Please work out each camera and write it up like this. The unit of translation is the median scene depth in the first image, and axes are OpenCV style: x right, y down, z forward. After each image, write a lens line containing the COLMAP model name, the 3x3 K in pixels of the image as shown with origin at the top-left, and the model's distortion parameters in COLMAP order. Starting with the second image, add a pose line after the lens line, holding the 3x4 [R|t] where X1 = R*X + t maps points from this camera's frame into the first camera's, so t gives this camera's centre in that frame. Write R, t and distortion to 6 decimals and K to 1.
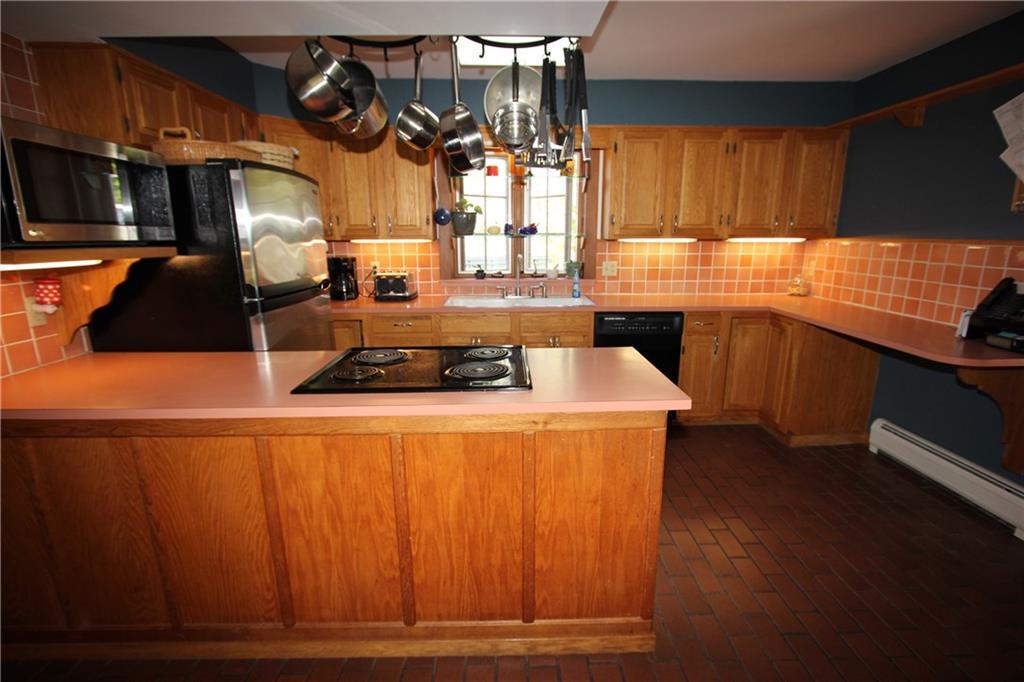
lens RADIAL K [[482.4, 0, 512.0], [0, 482.4, 341.0], [0, 0, 1]] dist [-0.002546, 0.000111]
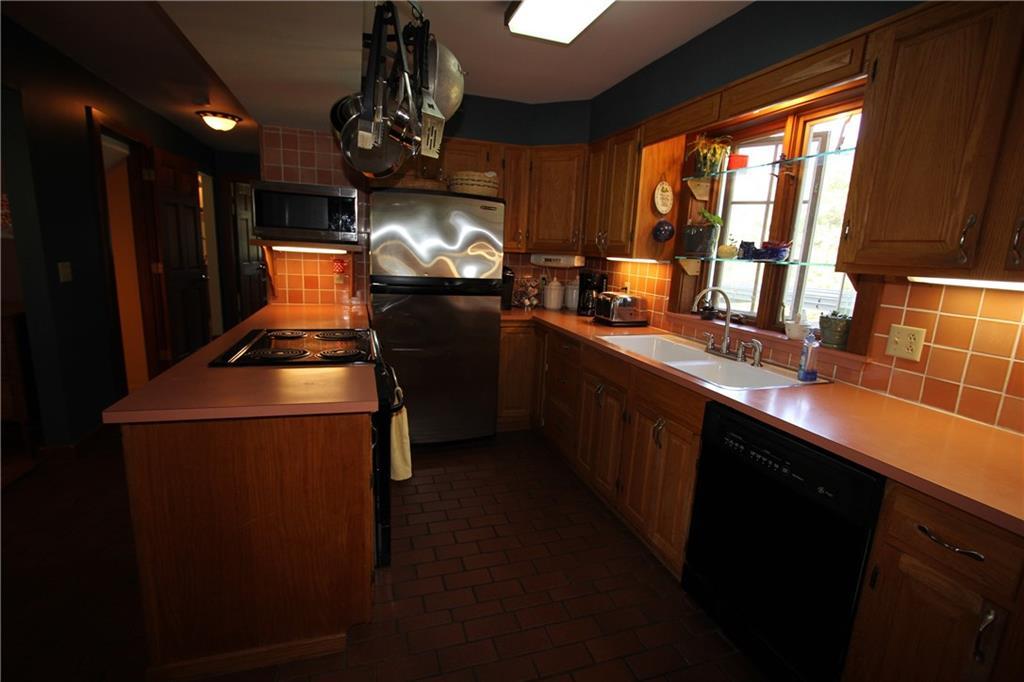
lens RADIAL K [[482.4, 0, 512.0], [0, 482.4, 341.0], [0, 0, 1]] dist [-0.002546, 0.000111]
pose [[0.283713, 0.195090, -0.938854, 0.522599], [-0.266866, 0.956469, 0.118106, -0.108032], [0.921026, 0.217039, 0.323426, 0.529022]]
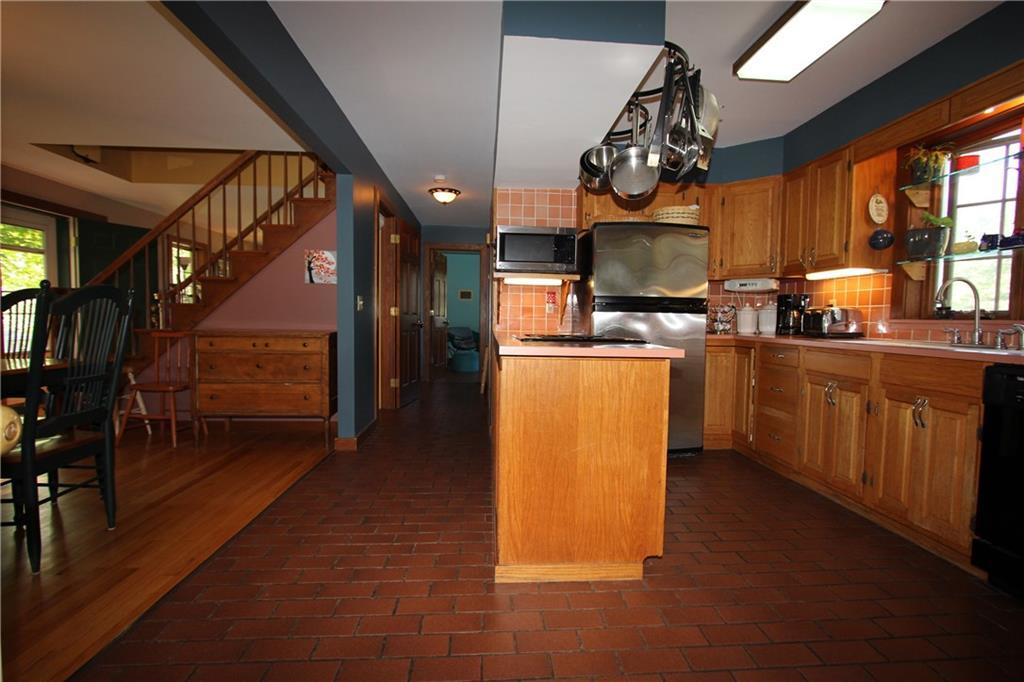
lens RADIAL K [[482.4, 0, 512.0], [0, 482.4, 341.0], [0, 0, 1]] dist [-0.002546, 0.000111]
pose [[0.042317, 0.048529, -0.997925, 0.607865], [-0.240772, 0.969878, 0.036955, 0.024917], [0.969659, 0.238708, 0.052727, 0.375589]]
